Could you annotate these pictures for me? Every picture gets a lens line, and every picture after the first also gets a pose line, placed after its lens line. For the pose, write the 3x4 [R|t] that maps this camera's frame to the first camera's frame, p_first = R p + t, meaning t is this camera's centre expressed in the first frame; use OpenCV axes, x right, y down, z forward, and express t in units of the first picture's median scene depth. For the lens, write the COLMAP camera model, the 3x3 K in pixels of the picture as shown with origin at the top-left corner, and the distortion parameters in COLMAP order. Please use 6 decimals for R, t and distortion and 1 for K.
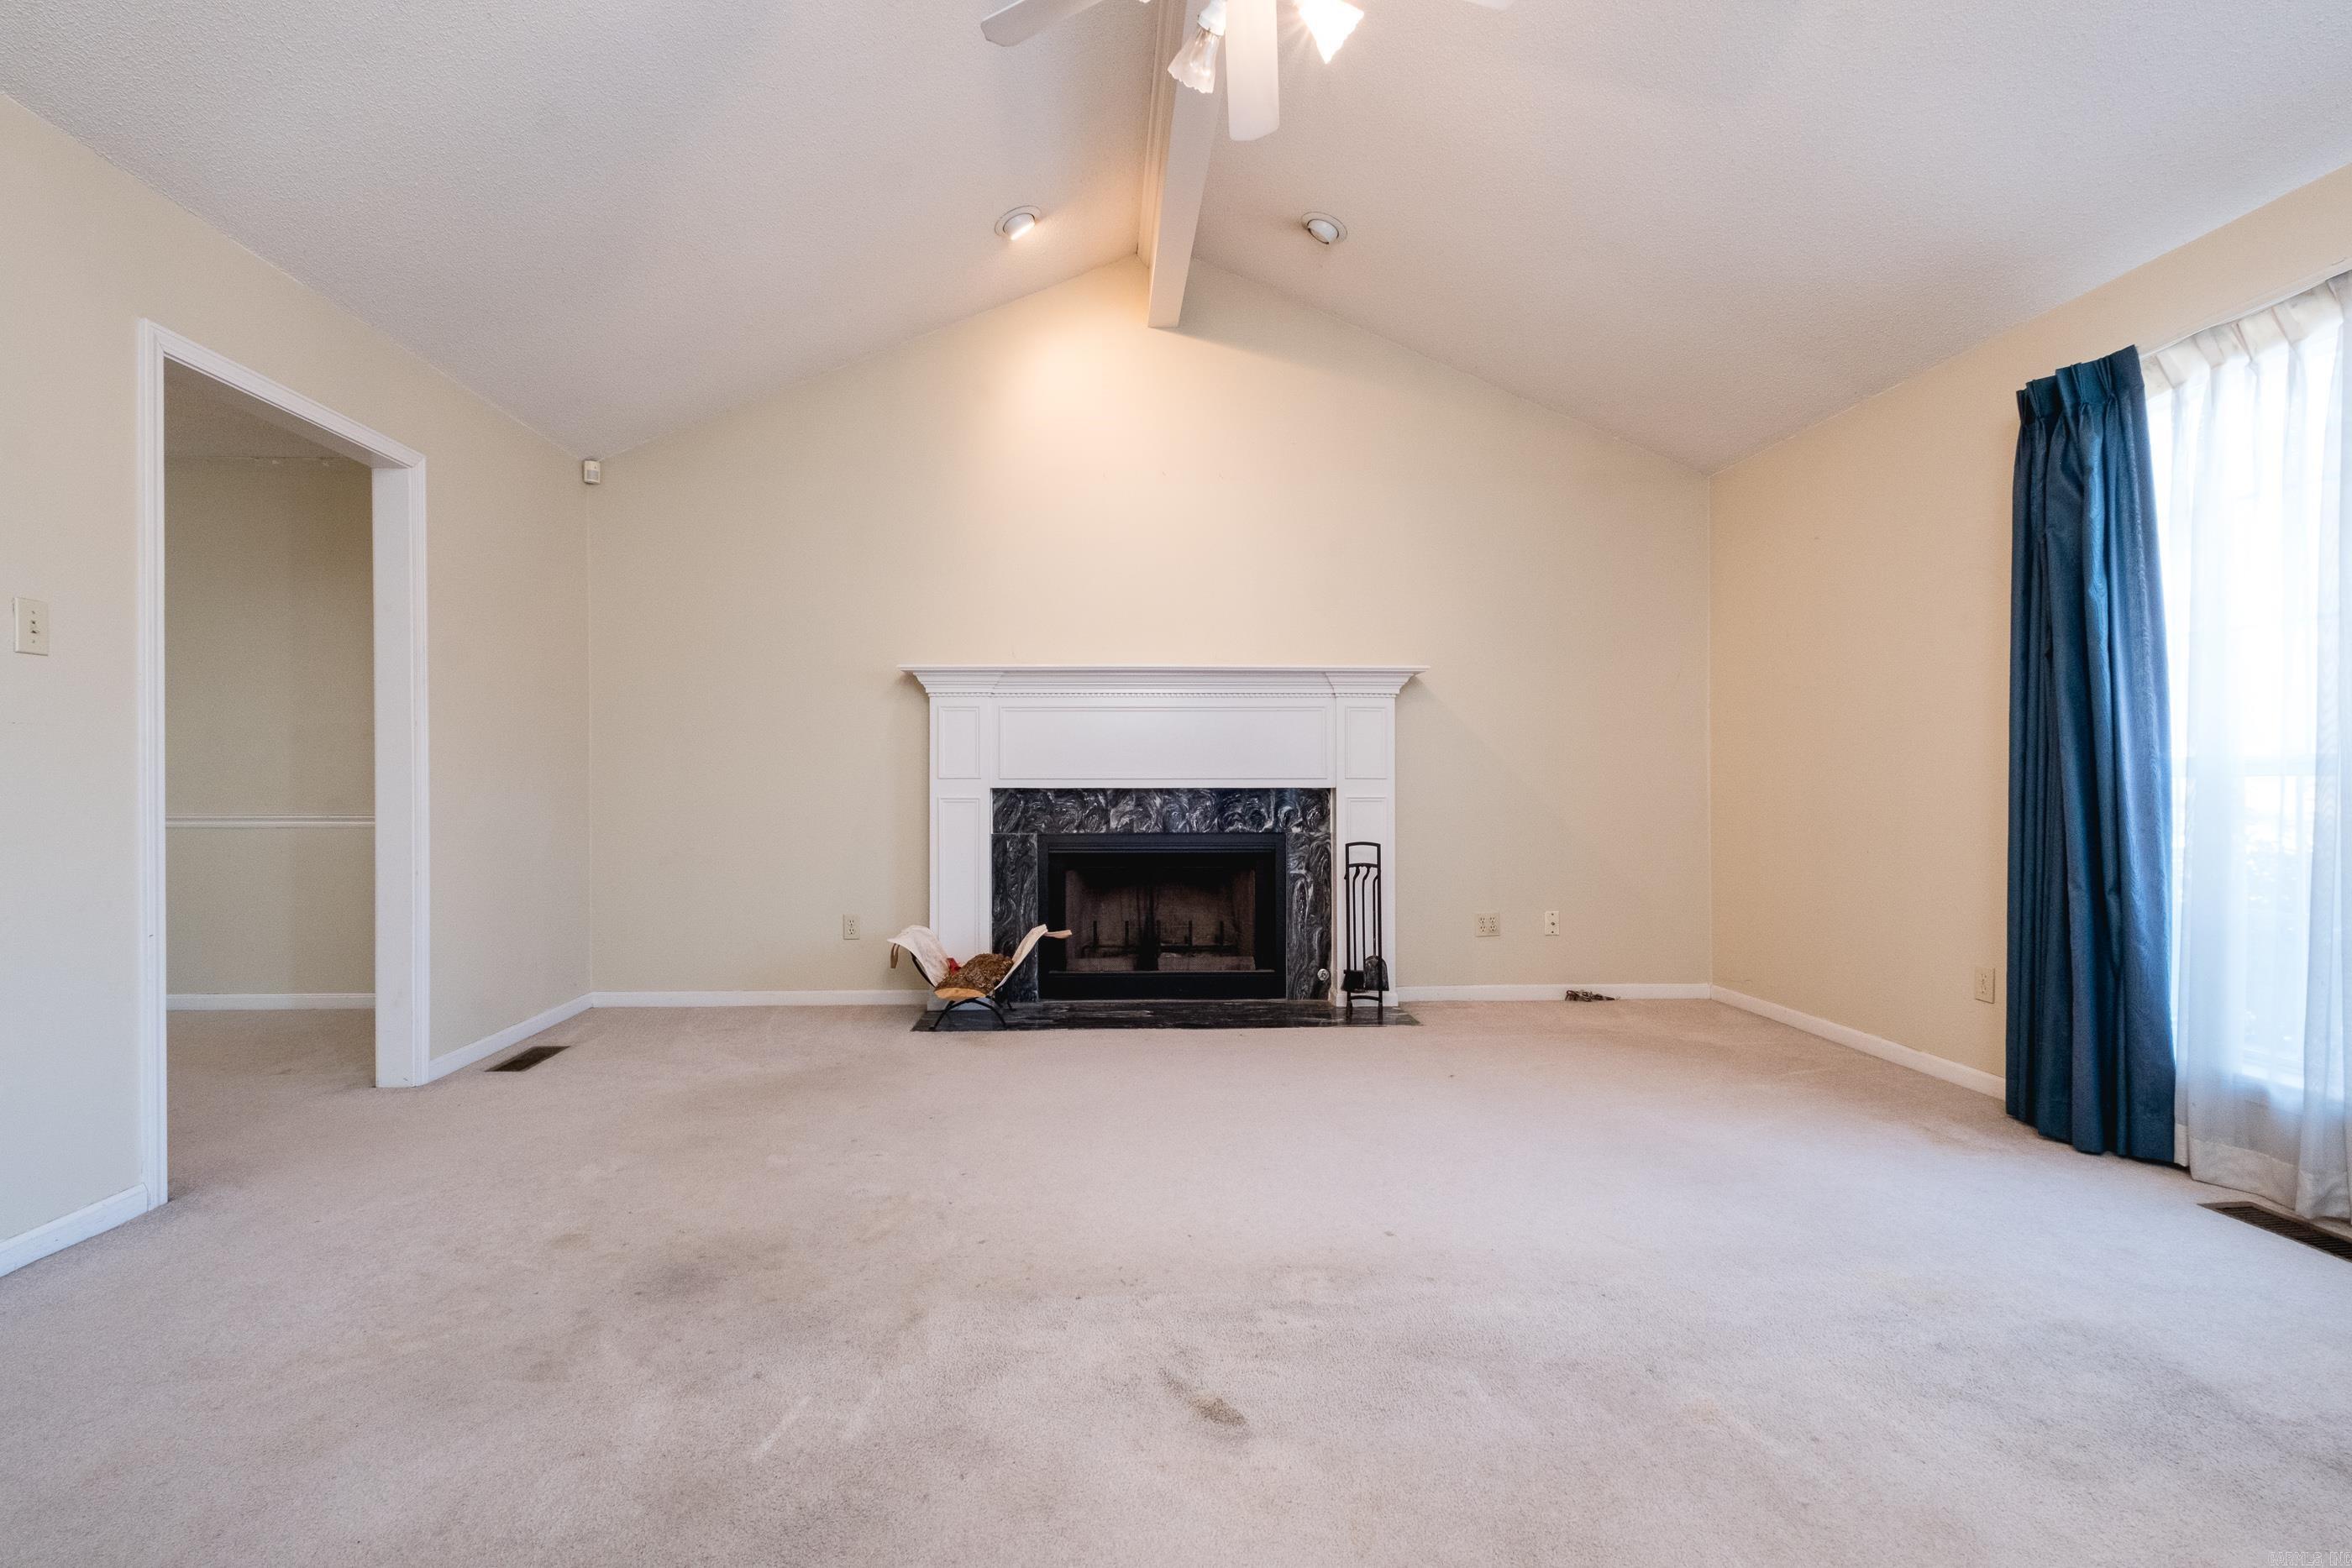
lens RADIAL K [[1025.0, 0, 1178.5], [0, 1025.0, 792.7], [0, 0, 1]] dist [0.004528, 0.000236]
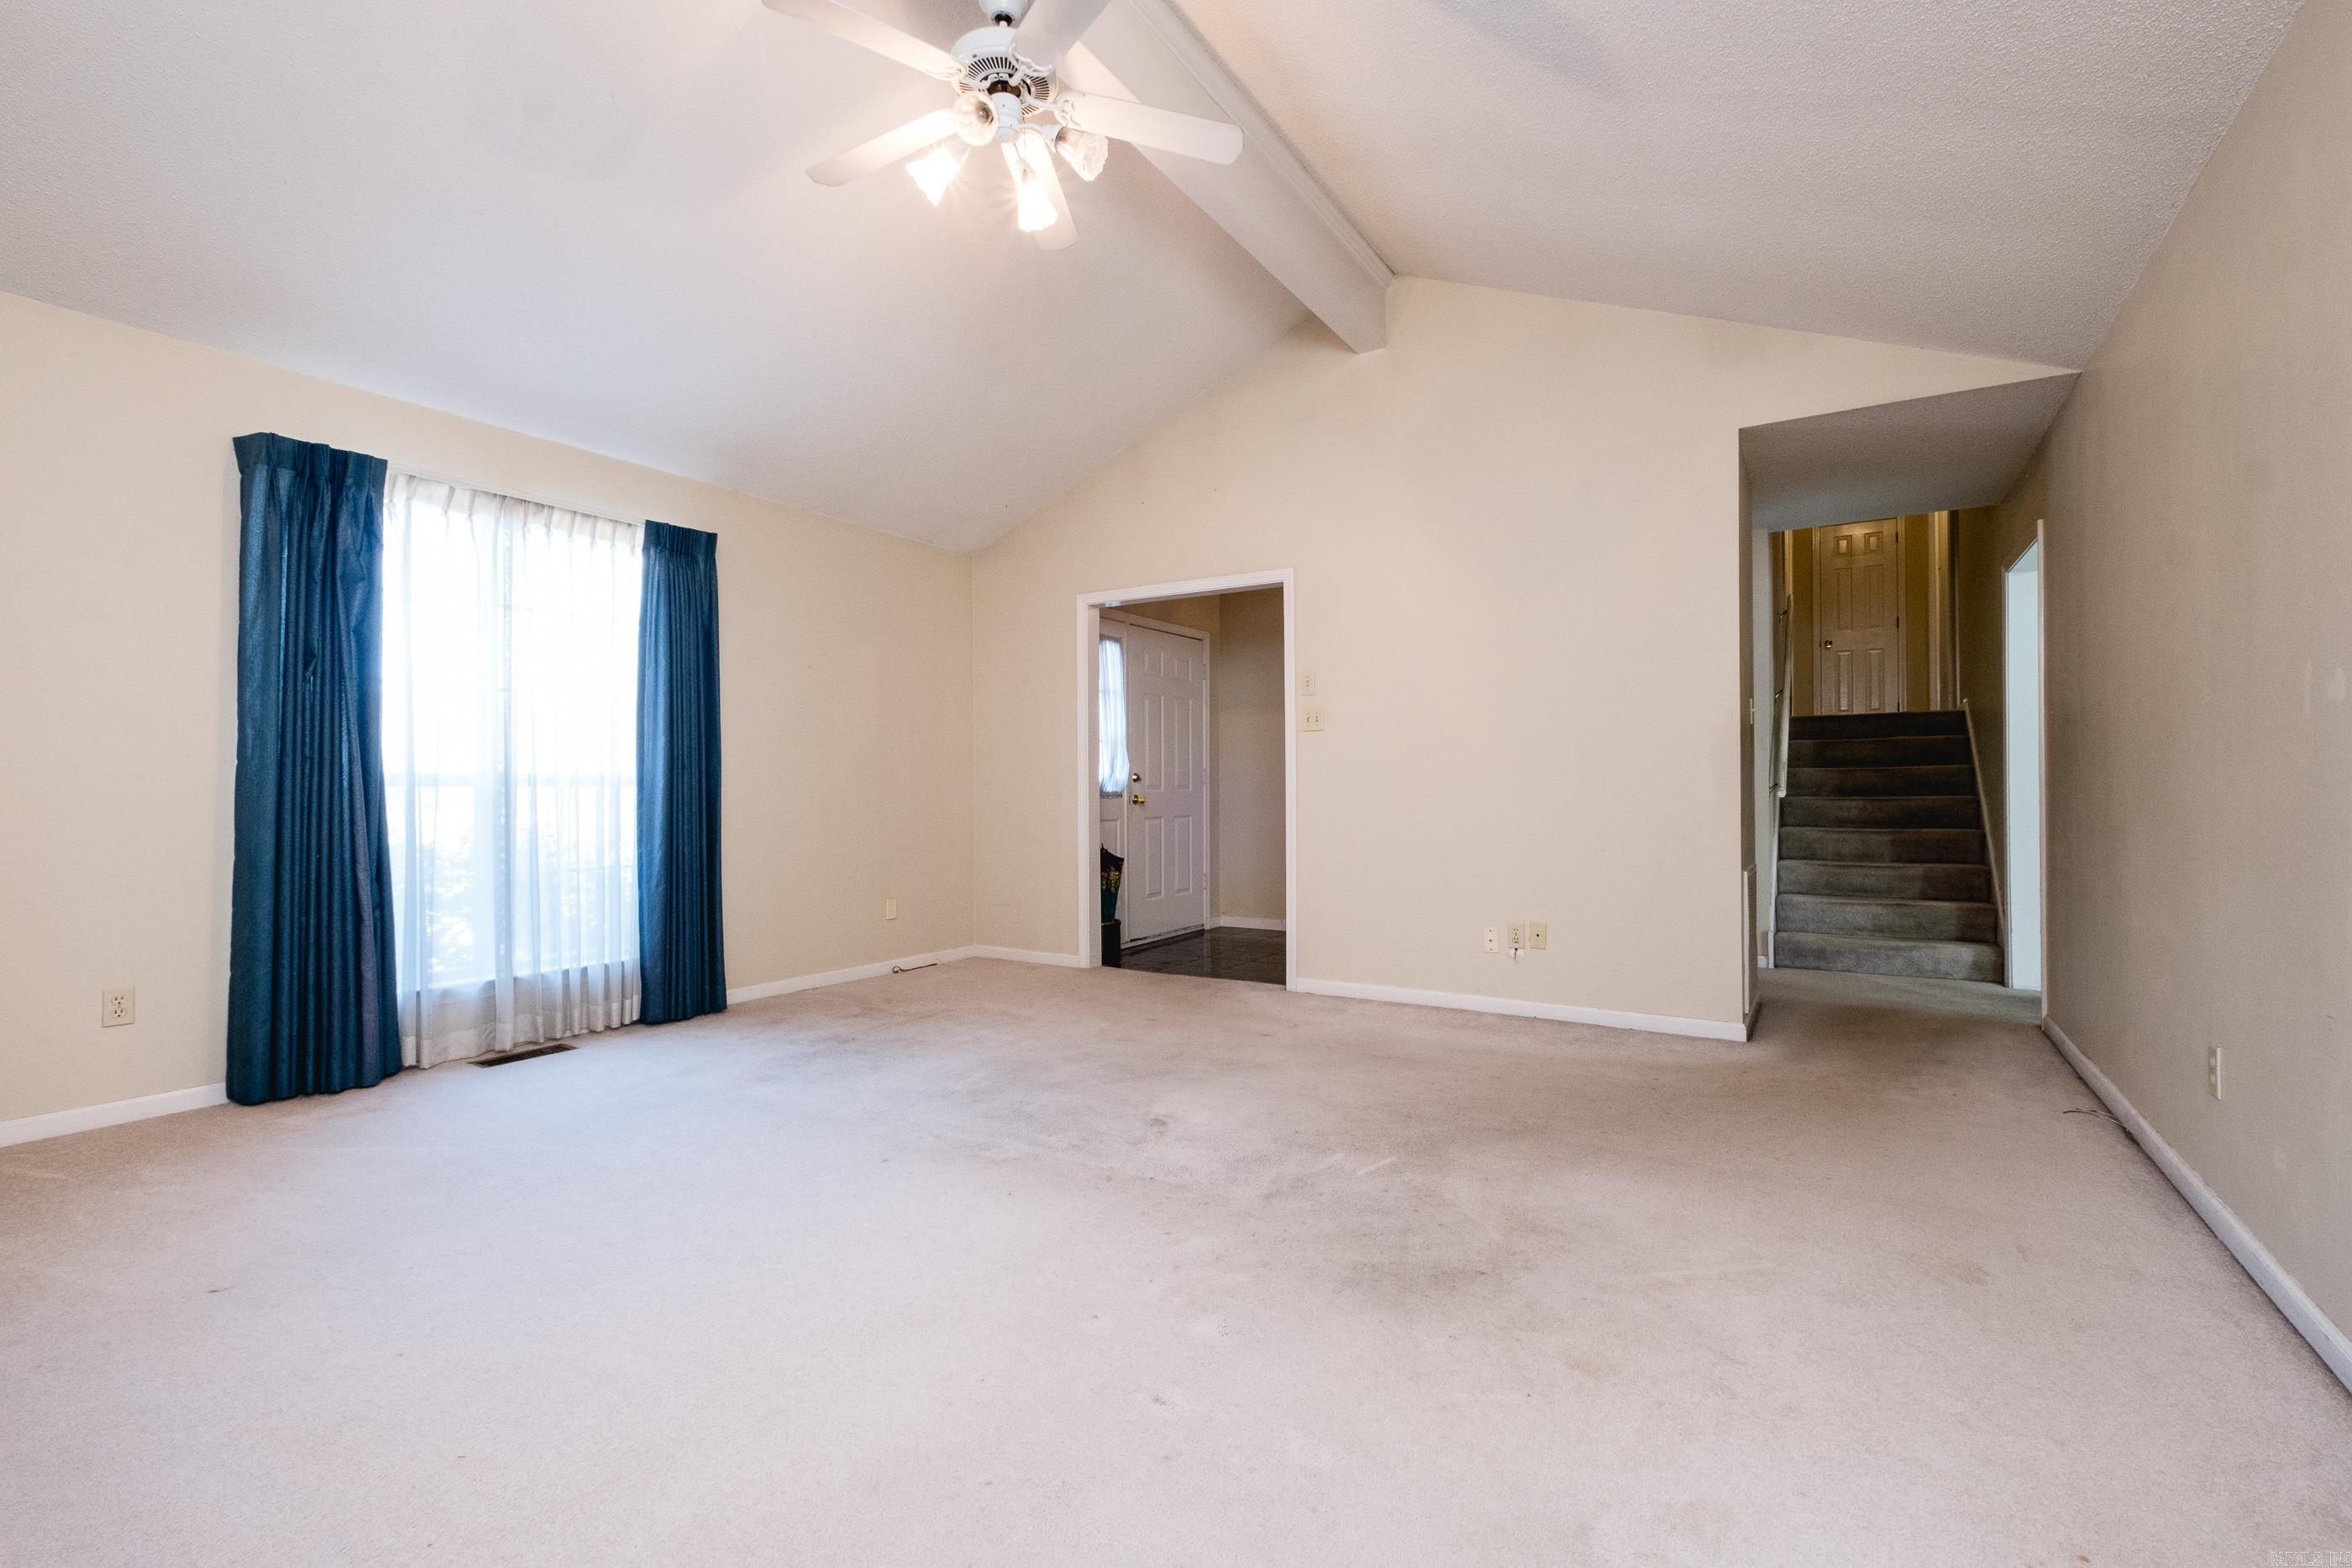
lens RADIAL K [[1025.0, 0, 1178.5], [0, 1025.0, 792.7], [0, 0, 1]] dist [0.004528, 0.000236]
pose [[-0.799823, 0.002886, 0.600229, -0.873753], [0.006248, 0.999974, 0.003519, 0.002735], [-0.600203, 0.006565, -0.799821, 1.947059]]
